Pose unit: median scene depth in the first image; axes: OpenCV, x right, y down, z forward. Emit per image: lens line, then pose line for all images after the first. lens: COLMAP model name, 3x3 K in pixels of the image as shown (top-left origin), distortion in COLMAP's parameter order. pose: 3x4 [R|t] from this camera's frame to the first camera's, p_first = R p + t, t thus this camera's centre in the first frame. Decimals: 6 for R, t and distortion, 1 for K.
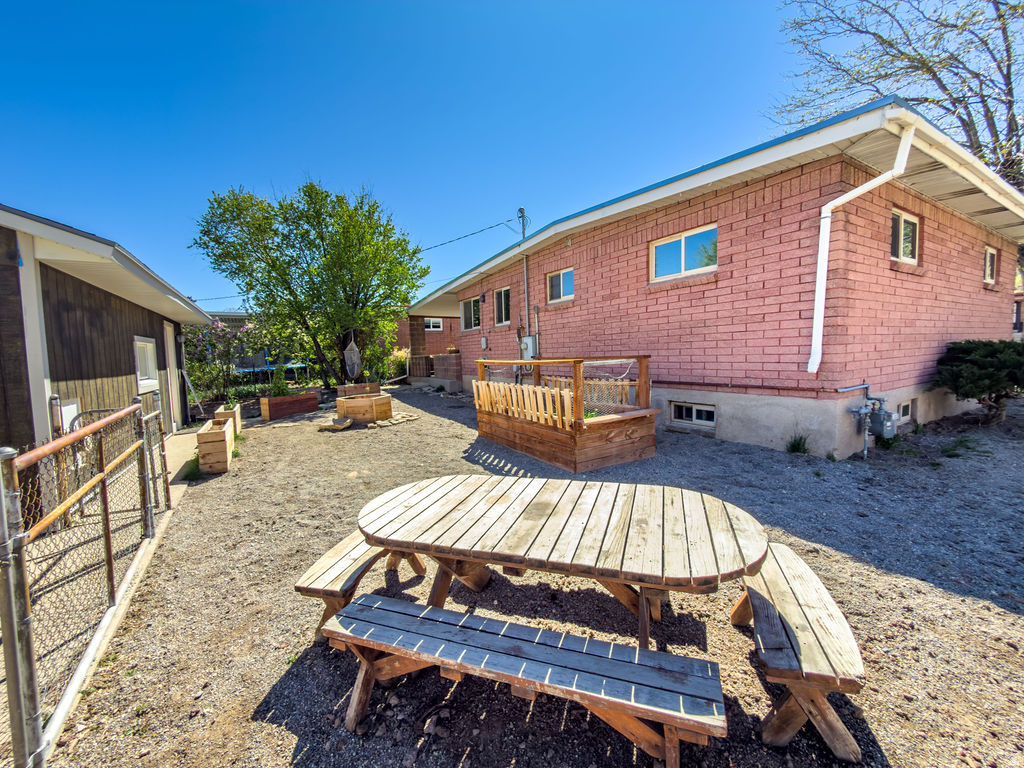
lens RADIAL K [[407.4, 0, 510.1], [0, 407.4, 385.4], [0, 0, 1]] dist [0.000195, -0.000320]
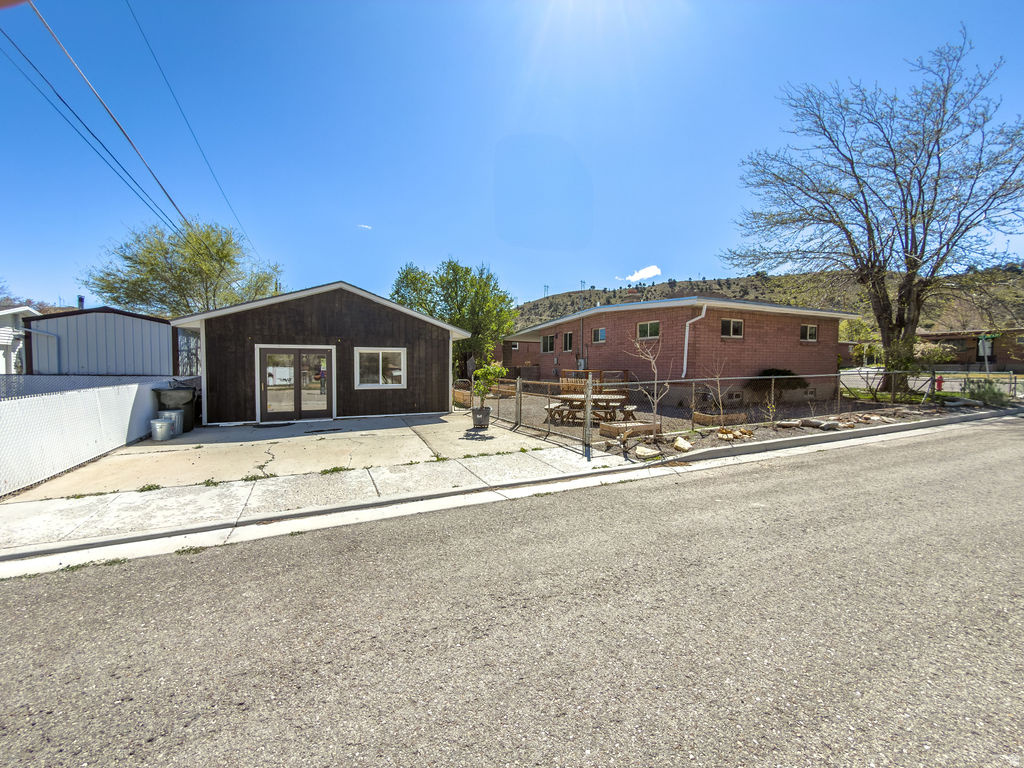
lens RADIAL K [[407.4, 0, 512.6], [0, 407.4, 389.7], [0, 0, 1]] dist [0.000195, -0.000320]
pose [[0.994454, 0.040234, -0.097172, -0.079237], [-0.041957, 0.998995, -0.015754, 0.064265], [0.096441, 0.019744, 0.995143, -0.865709]]
